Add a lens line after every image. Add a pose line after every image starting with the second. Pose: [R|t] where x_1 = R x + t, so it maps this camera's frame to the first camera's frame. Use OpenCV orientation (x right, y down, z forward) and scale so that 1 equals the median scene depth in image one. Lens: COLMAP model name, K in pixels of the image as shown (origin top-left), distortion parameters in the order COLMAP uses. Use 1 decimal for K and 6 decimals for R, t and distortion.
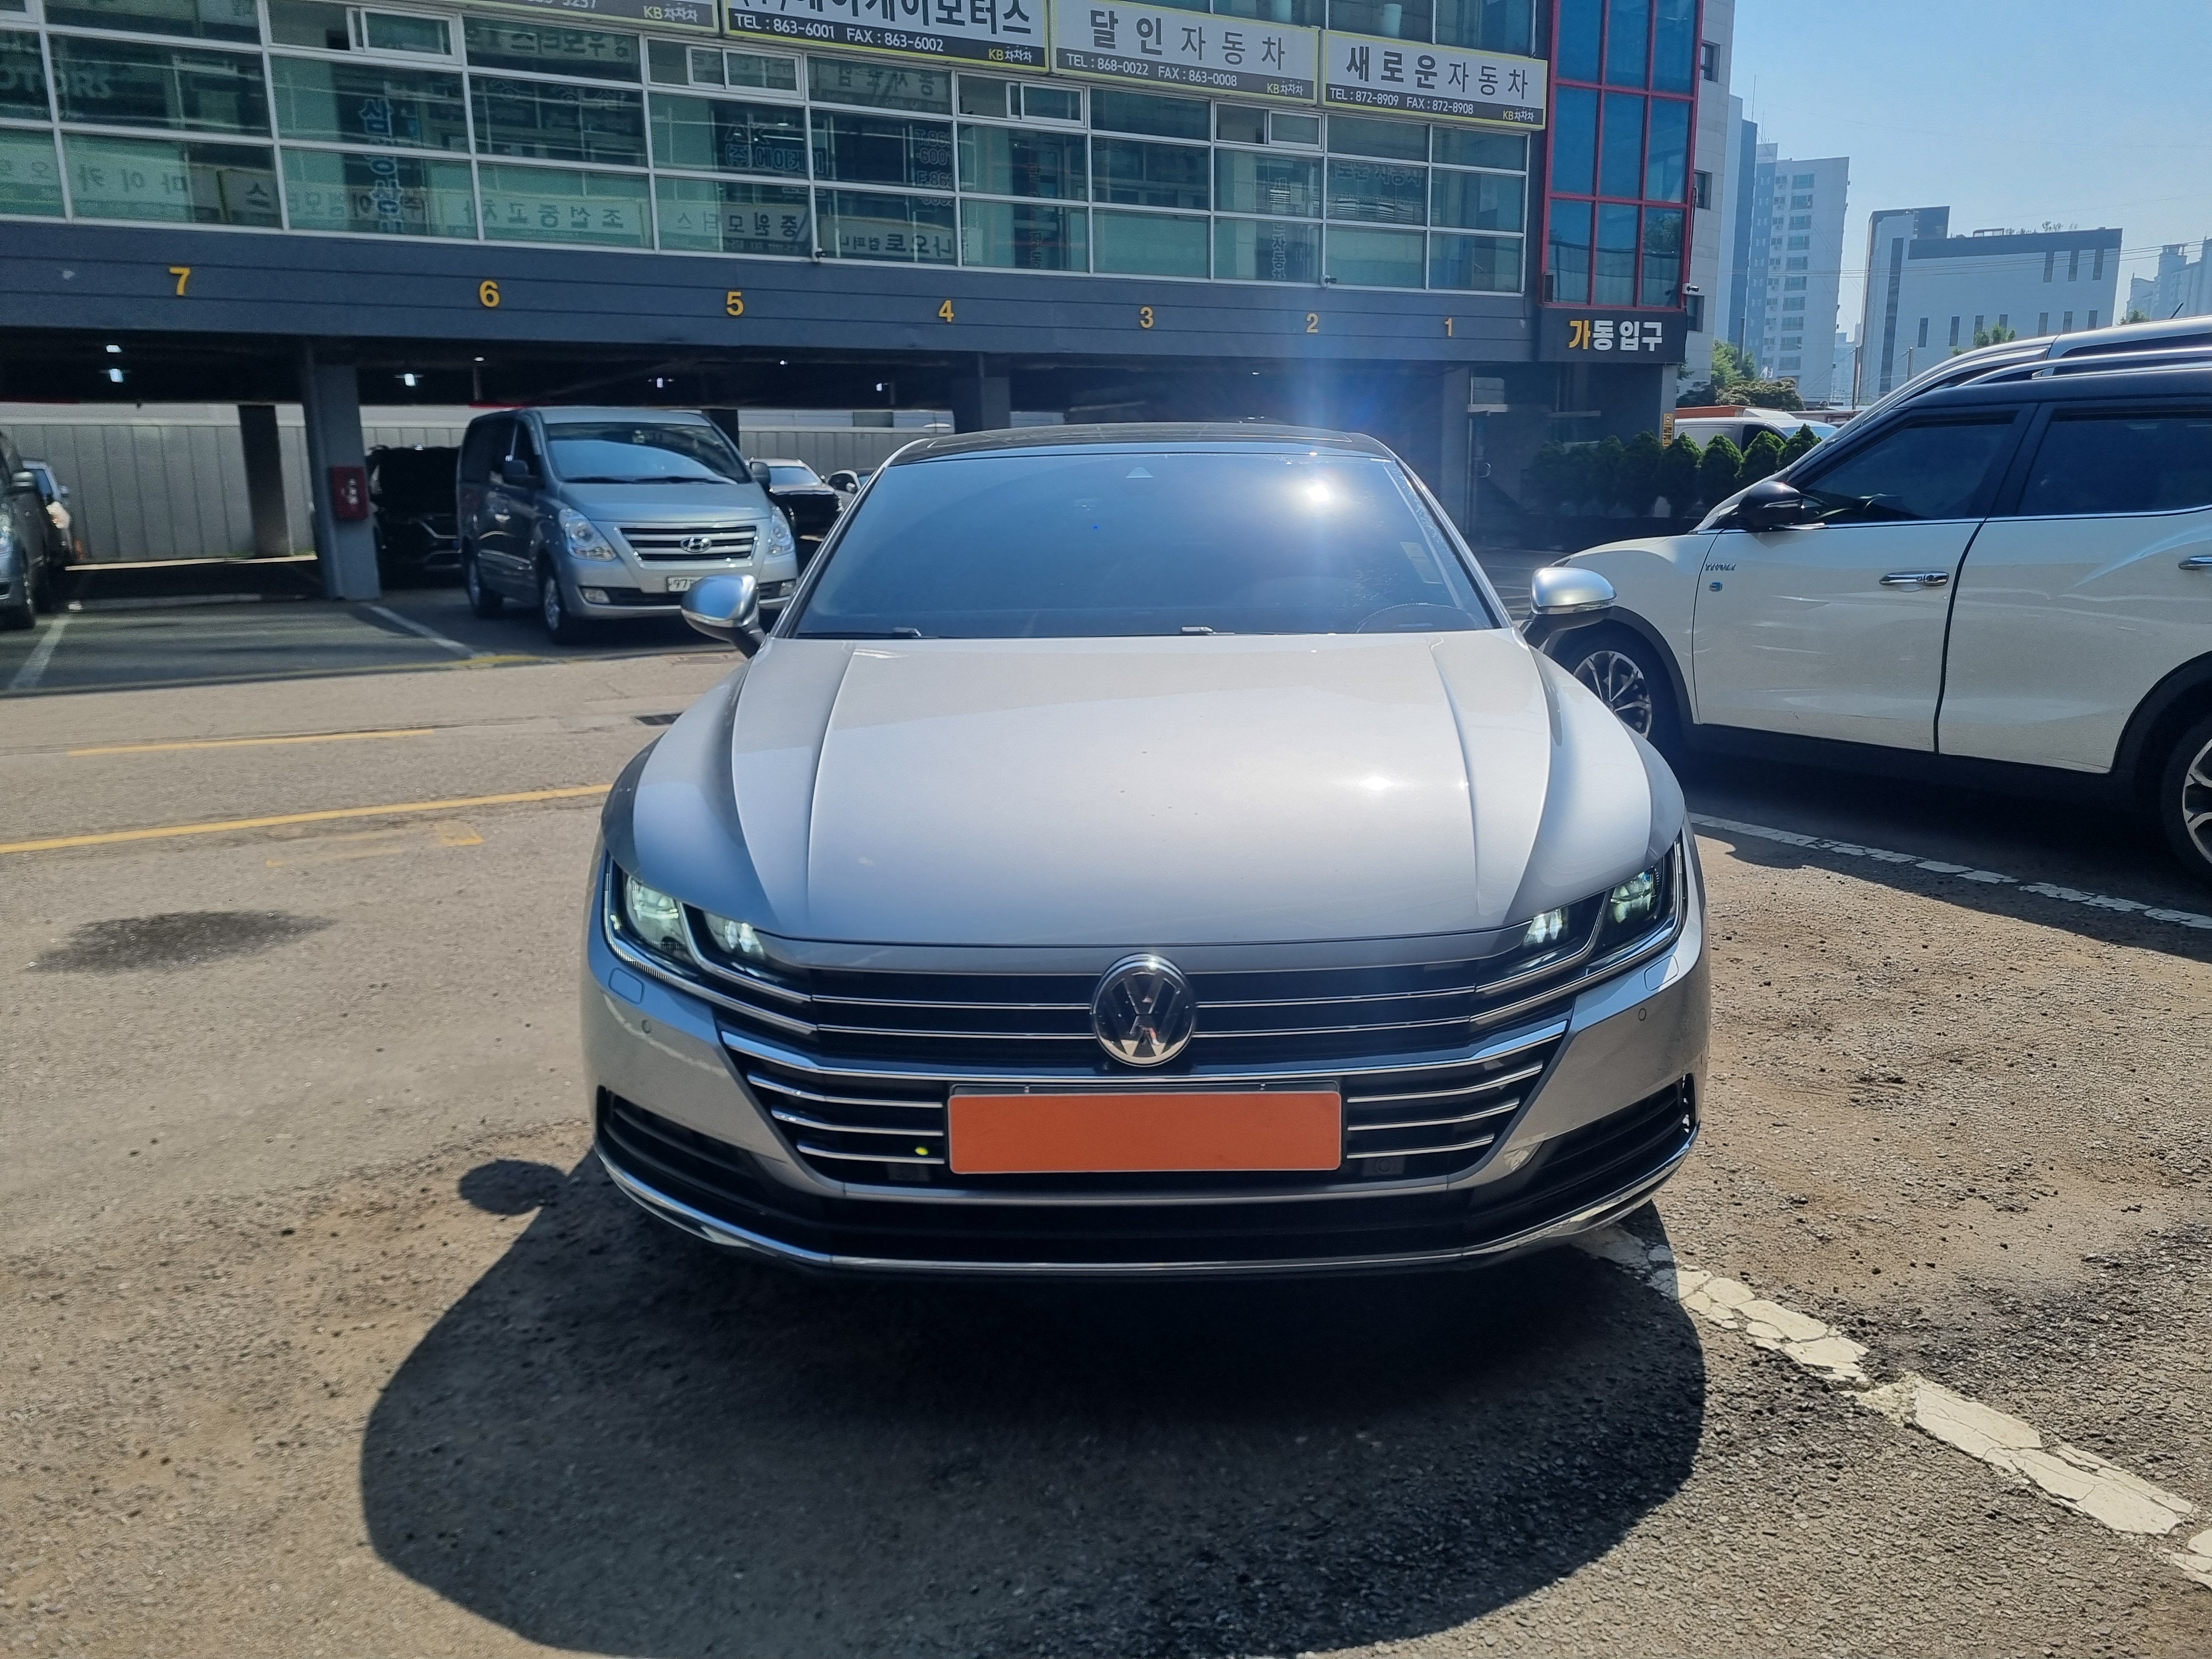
lens RADIAL K [[1680.6, 0, 1110.7], [0, 1680.6, 844.0], [0, 0, 1]] dist [0.066920, -0.065310]
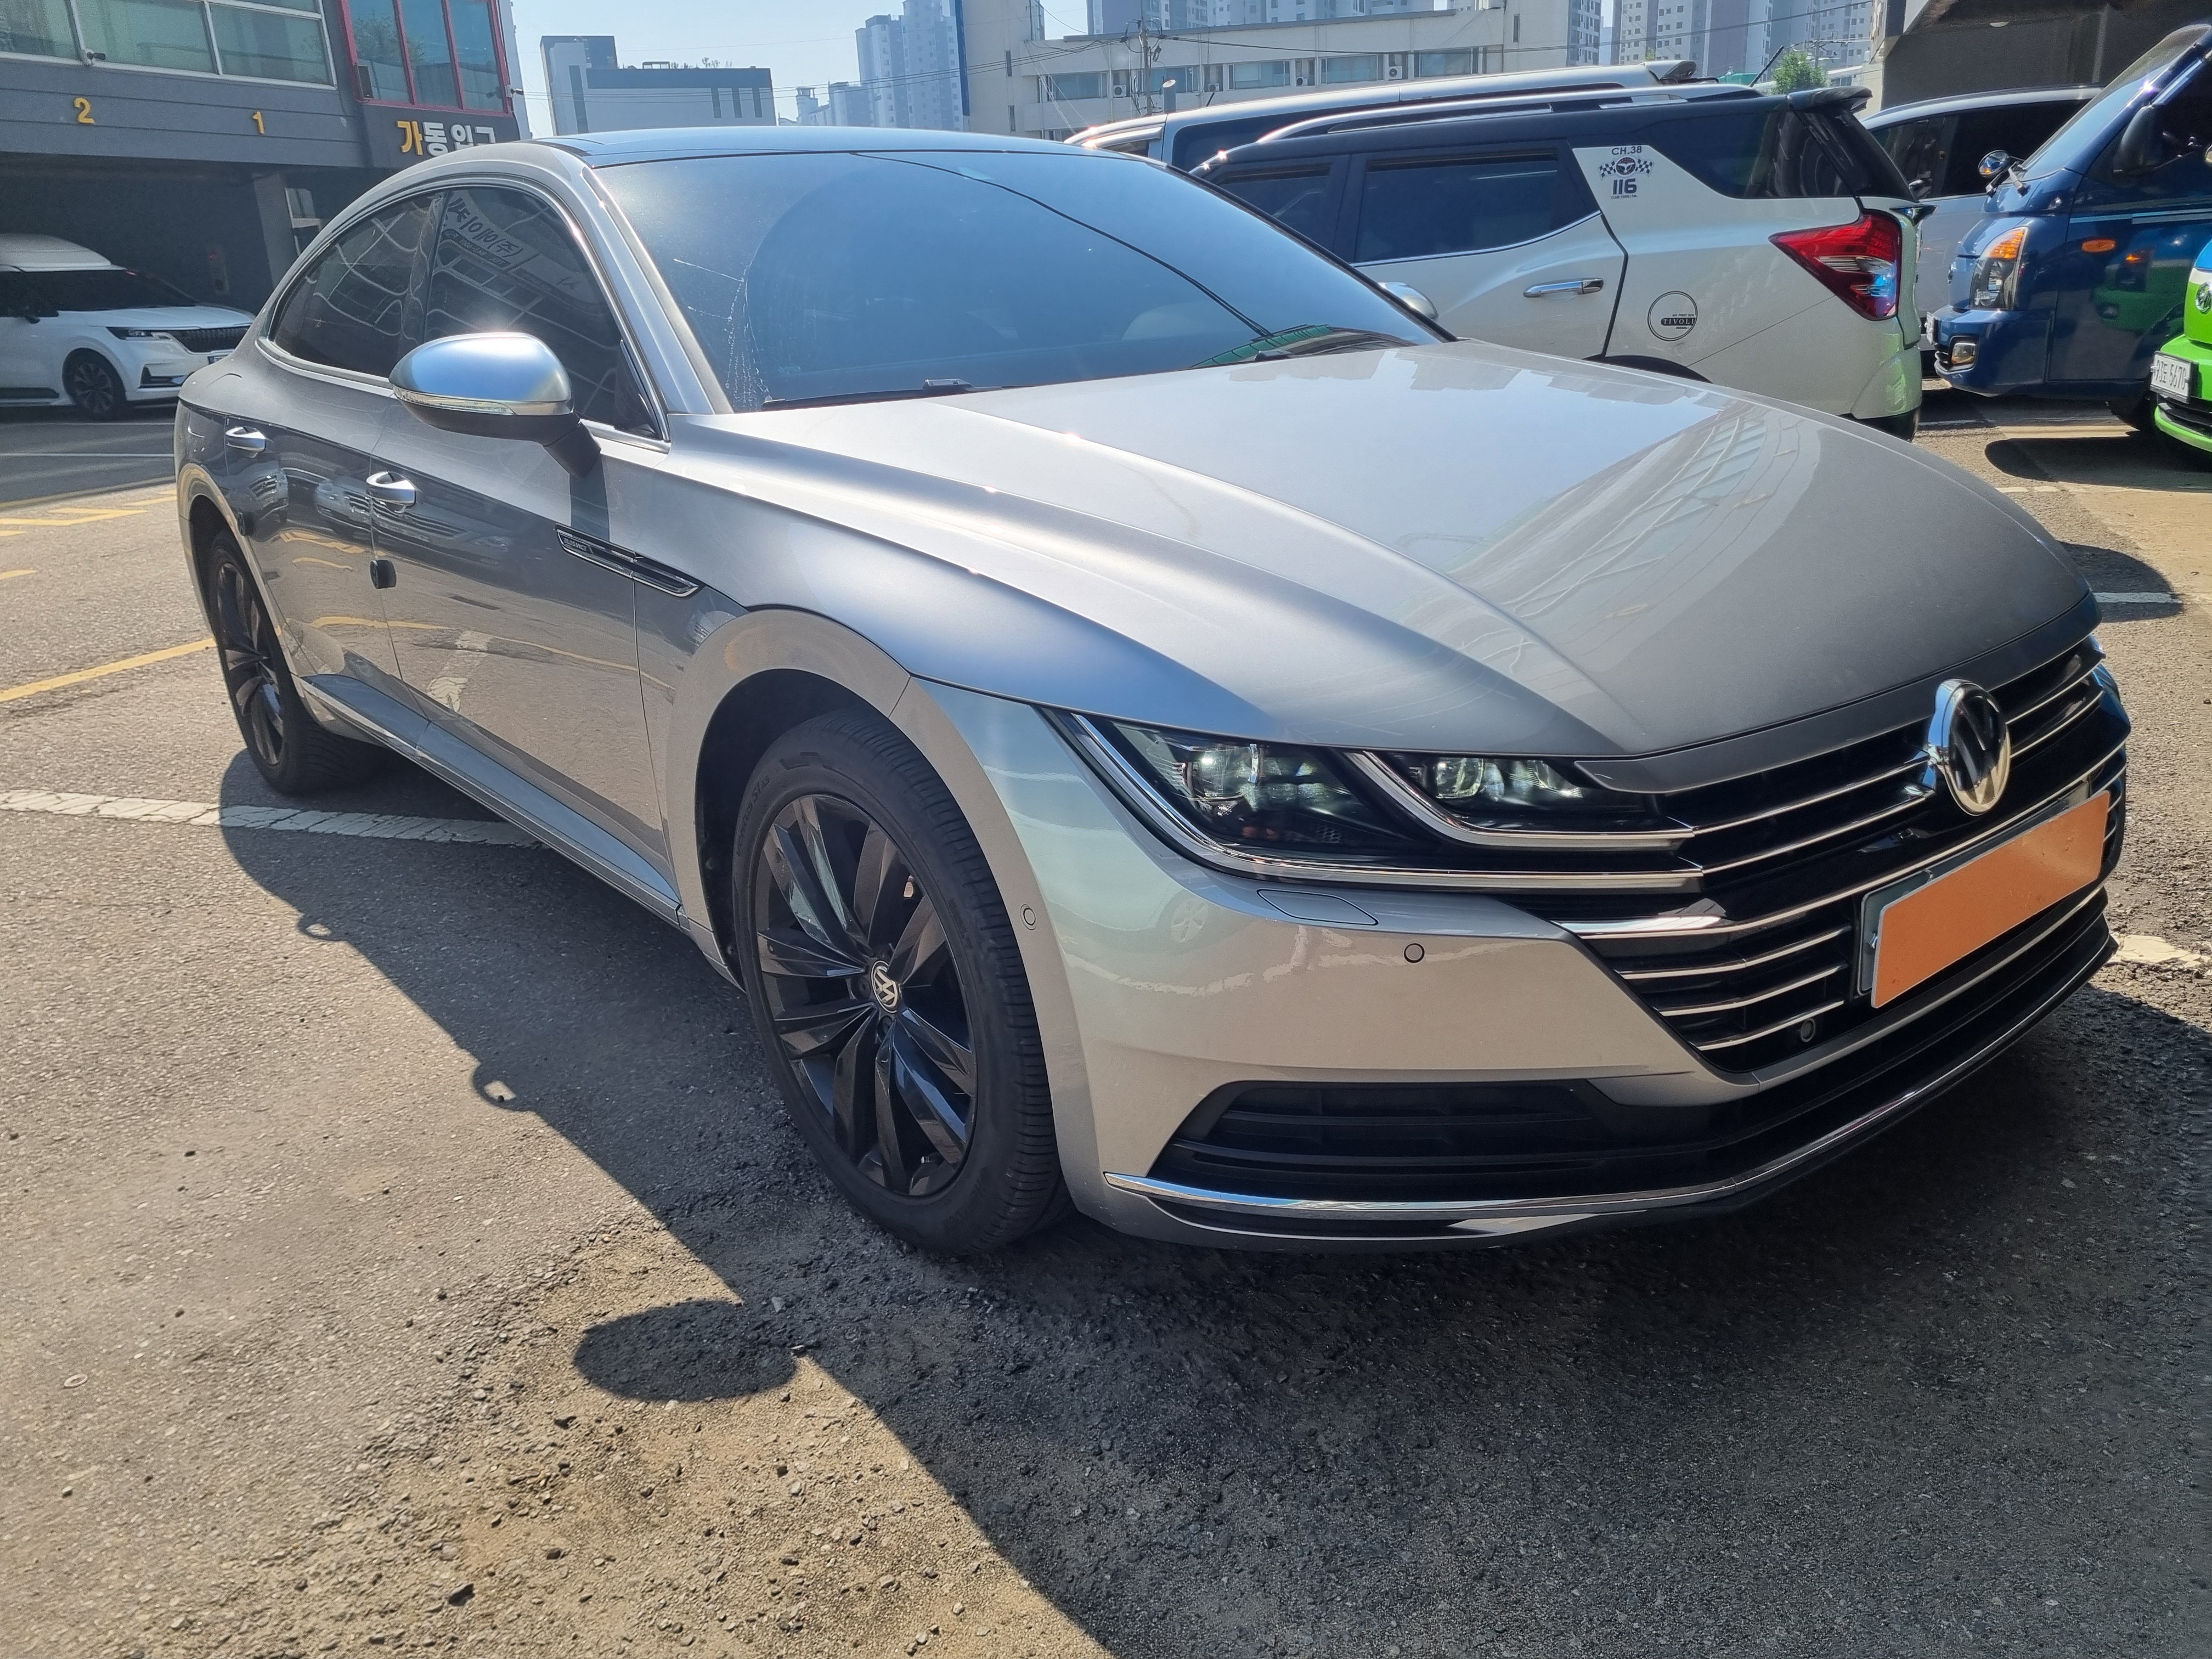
lens RADIAL K [[1680.6, 0, 1110.7], [0, 1680.6, 844.0], [0, 0, 1]] dist [0.066920, -0.065310]
pose [[0.755109, -0.232657, 0.612928, -0.328584], [0.178759, 0.972555, 0.148938, -0.020918], [-0.630758, -0.002898, 0.775974, 0.257696]]
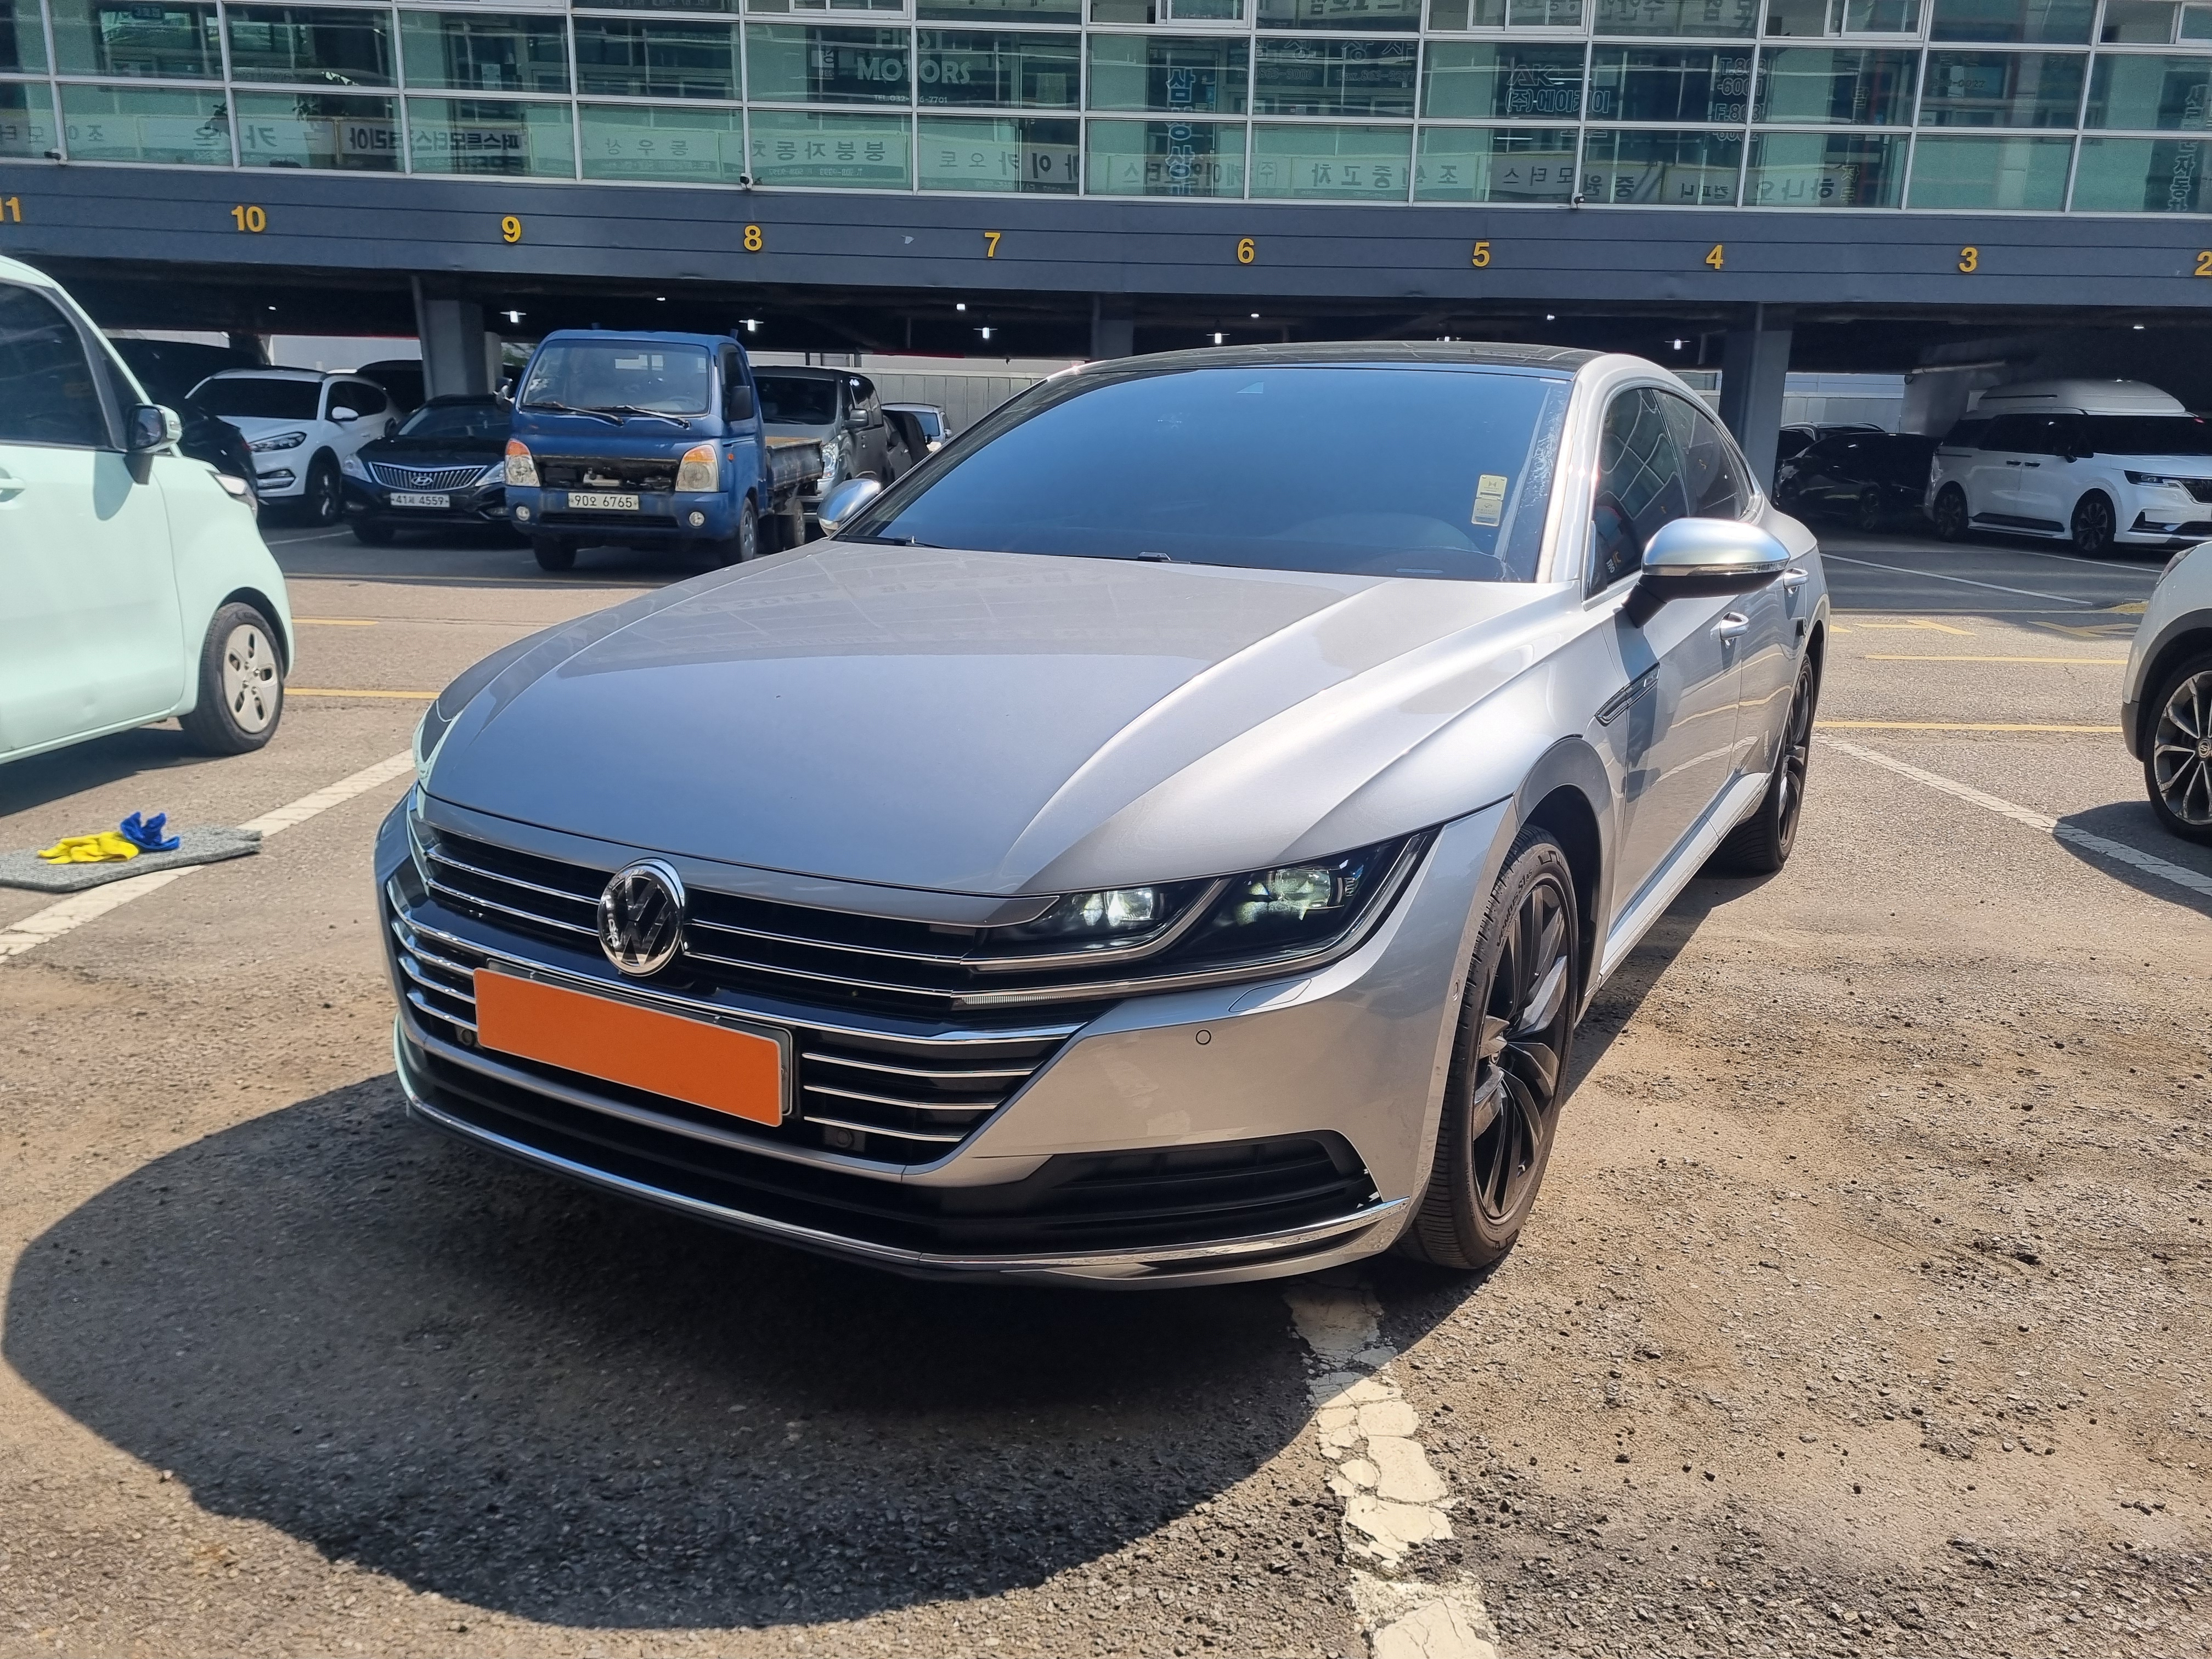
lens RADIAL K [[1655.4, 0, 1095.4], [0, 1655.4, 868.2], [0, 0, 1]] dist [0.058905, -0.040658]
pose [[0.871505, 0.156627, -0.464702, 0.274756], [-0.139973, 0.987651, 0.070379, -0.011996], [0.469986, 0.003710, 0.882666, 0.122026]]
